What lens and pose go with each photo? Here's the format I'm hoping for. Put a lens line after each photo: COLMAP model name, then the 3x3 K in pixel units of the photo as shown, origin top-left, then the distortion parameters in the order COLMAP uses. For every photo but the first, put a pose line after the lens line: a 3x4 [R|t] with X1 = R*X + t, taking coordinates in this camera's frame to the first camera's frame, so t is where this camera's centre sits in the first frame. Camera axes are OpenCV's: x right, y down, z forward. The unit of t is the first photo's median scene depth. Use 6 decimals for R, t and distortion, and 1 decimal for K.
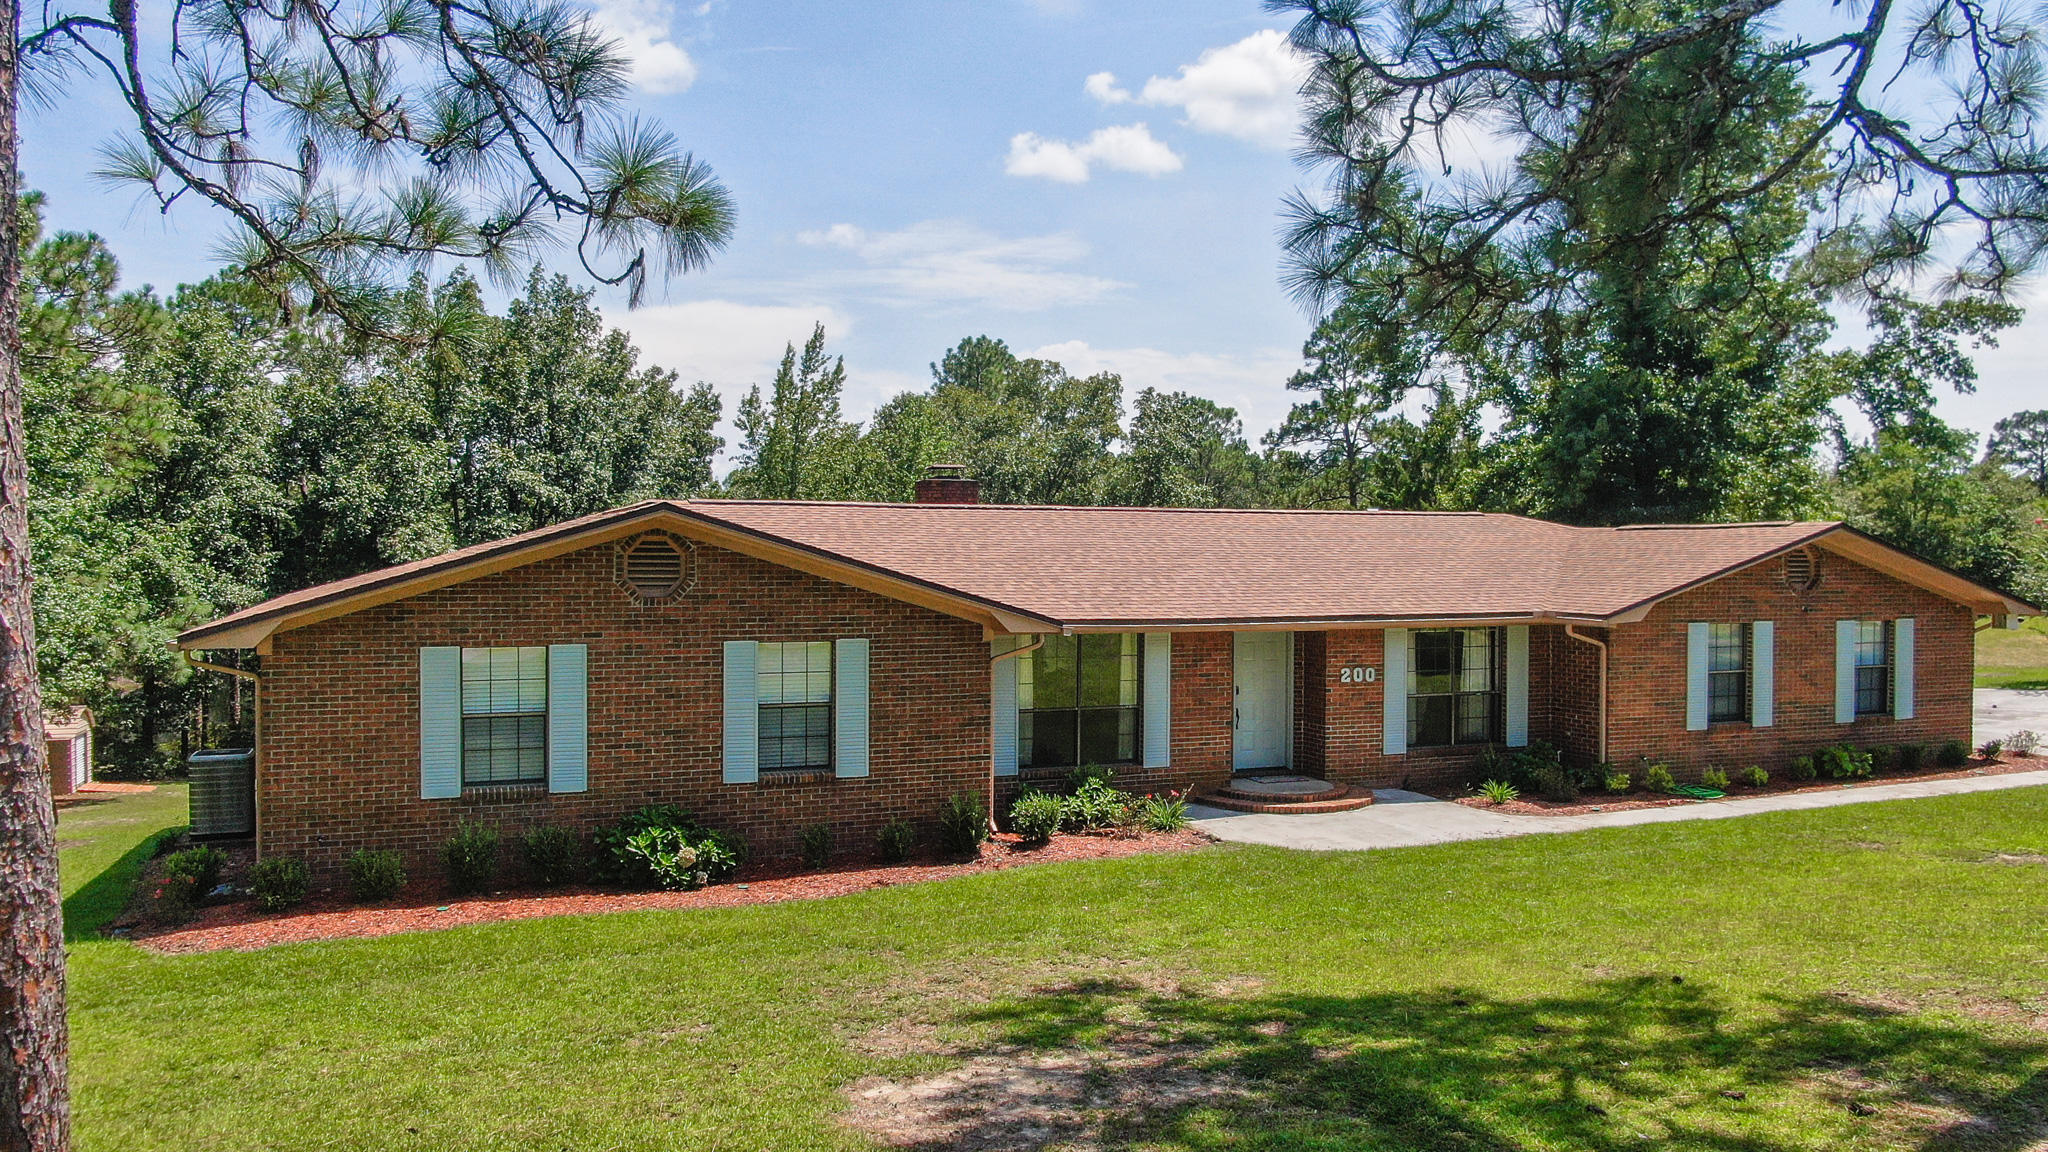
lens RADIAL K [[1814.1, 0, 967.7], [0, 1814.1, 580.5], [0, 0, 1]] dist [-0.051170, 0.085641]
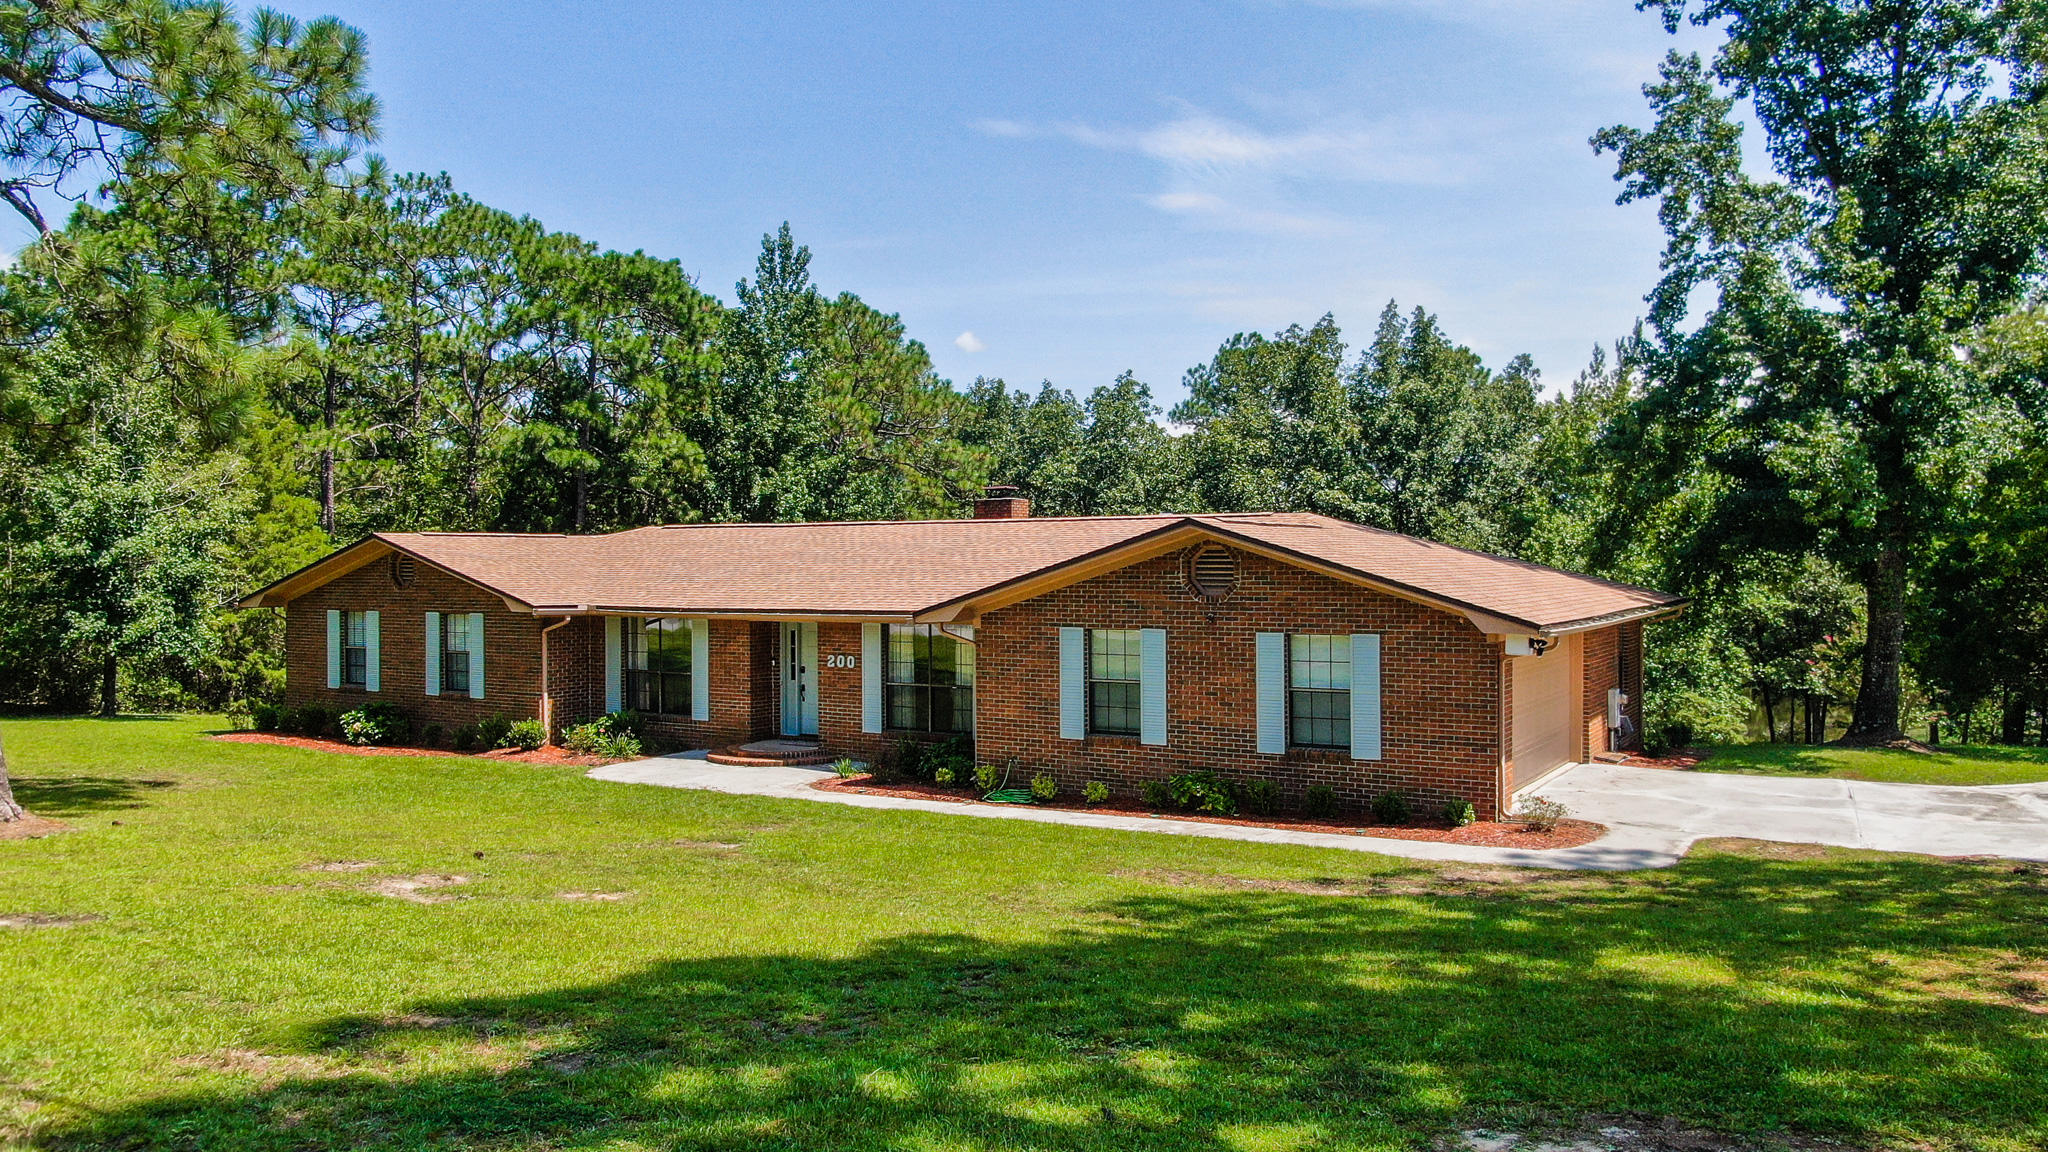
lens RADIAL K [[1601.4, 0, 1024.0], [0, 1601.4, 576.0], [0, 0, 1]] dist [-0.044901, -0.000155]
pose [[0.496625, 0.000635, -0.867965, 1.130687], [-0.003343, 0.999994, -0.001181, -0.002993], [0.867959, 0.003488, 0.496624, 0.551668]]
